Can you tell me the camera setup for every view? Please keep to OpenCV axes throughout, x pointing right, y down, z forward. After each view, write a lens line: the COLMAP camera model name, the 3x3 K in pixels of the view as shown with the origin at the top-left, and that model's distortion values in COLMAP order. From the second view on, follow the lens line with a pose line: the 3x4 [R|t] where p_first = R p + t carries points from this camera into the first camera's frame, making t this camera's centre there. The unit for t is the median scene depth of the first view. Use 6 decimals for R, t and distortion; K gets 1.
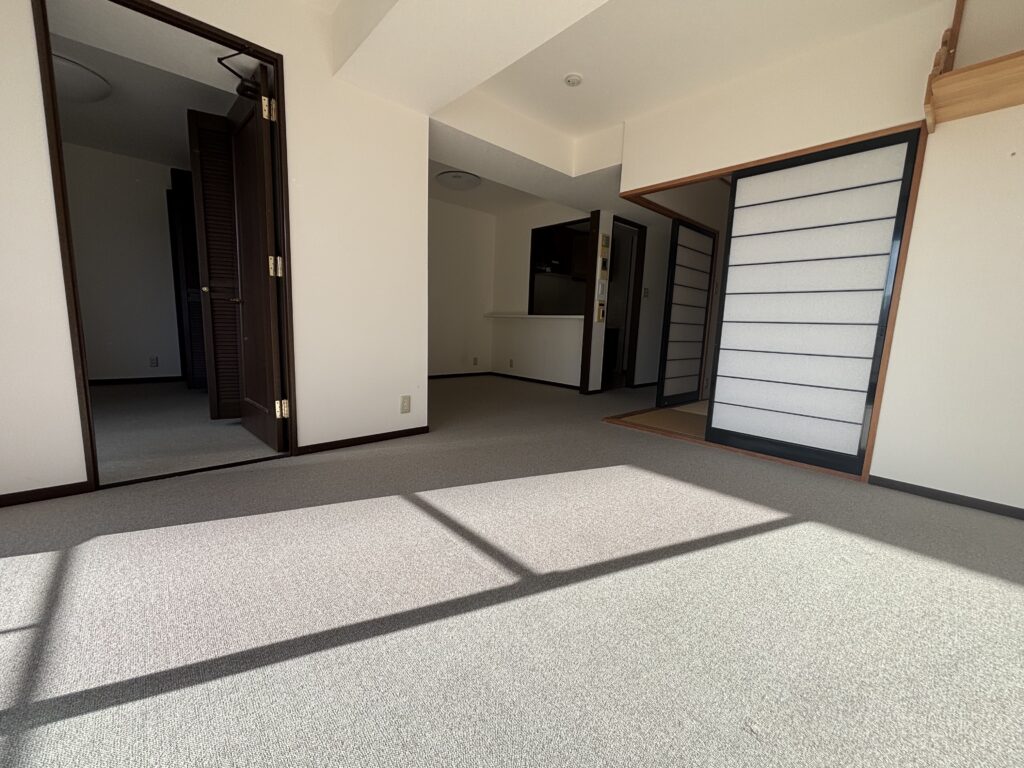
lens RADIAL K [[409.5, 0, 508.8], [0, 409.5, 380.6], [0, 0, 1]] dist [0.000850, 0.000035]
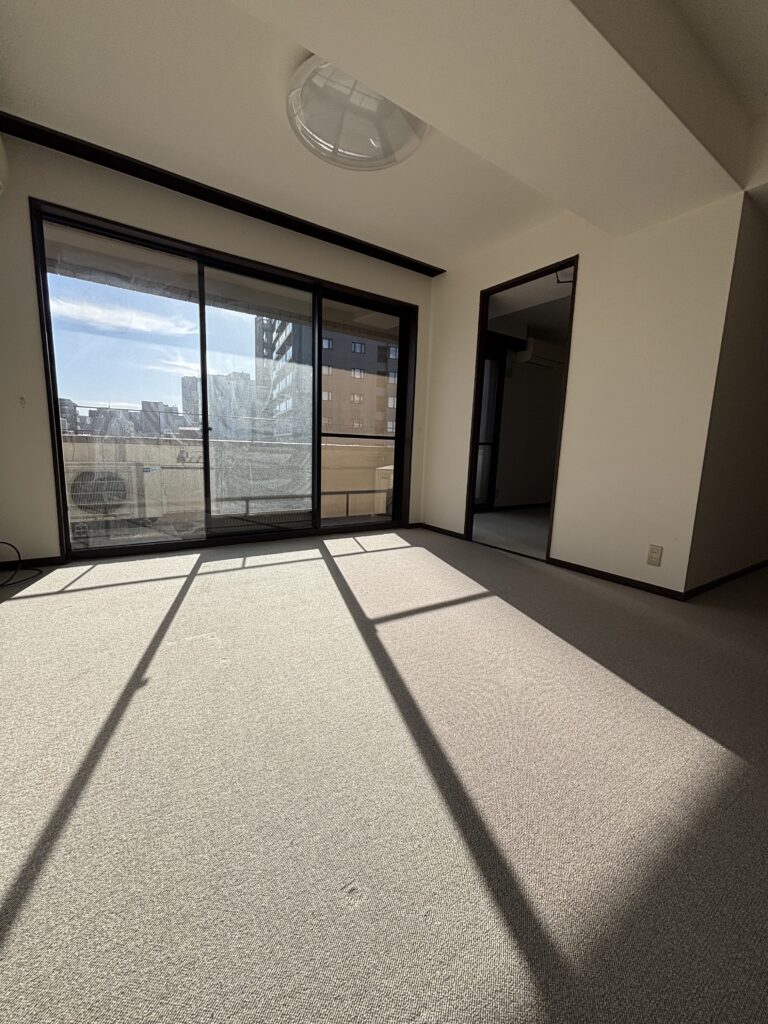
lens RADIAL K [[409.5, 0, 381.5], [0, 409.5, 513.8], [0, 0, 1]] dist [0.000850, 0.000035]
pose [[-0.143392, 0.116907, -0.982737, 0.764417], [-0.186171, 0.972084, 0.142805, -0.048662], [0.971997, 0.203434, -0.117625, 0.619021]]
